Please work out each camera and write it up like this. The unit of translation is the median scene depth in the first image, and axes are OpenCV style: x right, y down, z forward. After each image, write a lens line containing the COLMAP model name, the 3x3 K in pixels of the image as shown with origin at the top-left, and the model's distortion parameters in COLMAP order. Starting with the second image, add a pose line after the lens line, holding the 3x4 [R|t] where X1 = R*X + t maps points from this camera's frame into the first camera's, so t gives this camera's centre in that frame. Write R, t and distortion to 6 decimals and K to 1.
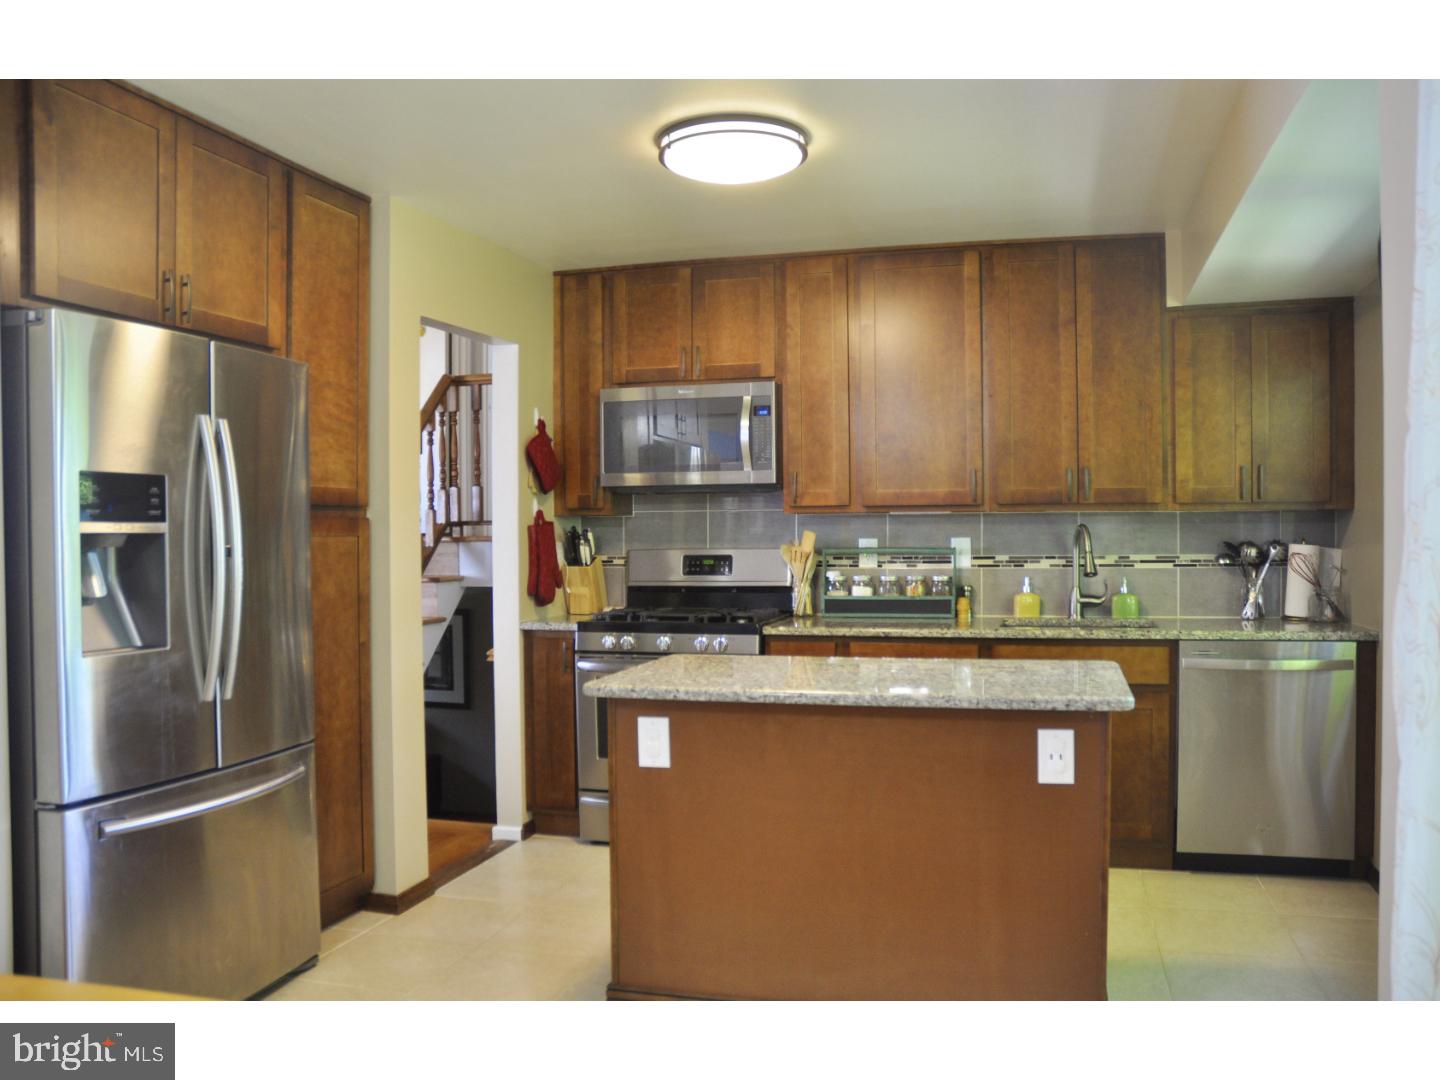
lens RADIAL K [[1184.2, 0, 720.0], [0, 1184.2, 540.0], [0, 0, 1]] dist [-0.187370, 0.186600]
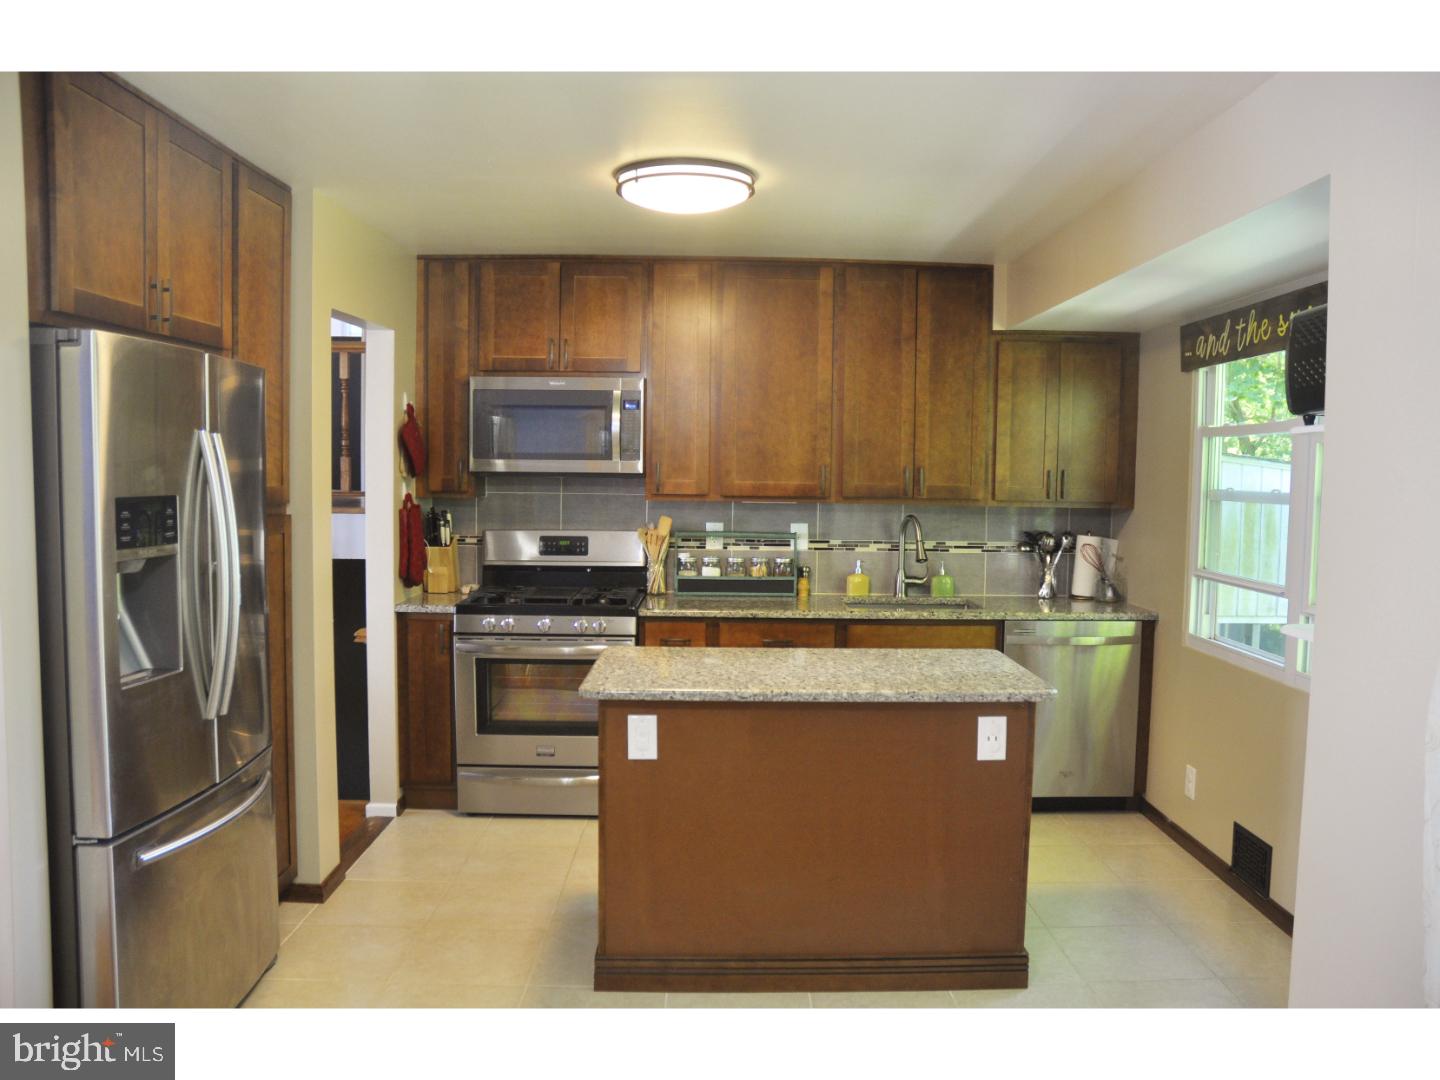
lens RADIAL K [[1184.2, 0, 720.0], [0, 1184.2, 540.0], [0, 0, 1]] dist [-0.187370, 0.186600]
pose [[0.955787, 0.000701, 0.294060, -0.201735], [-0.018585, 0.998142, 0.058027, -0.051403], [-0.293473, -0.060926, 0.954024, -0.045795]]
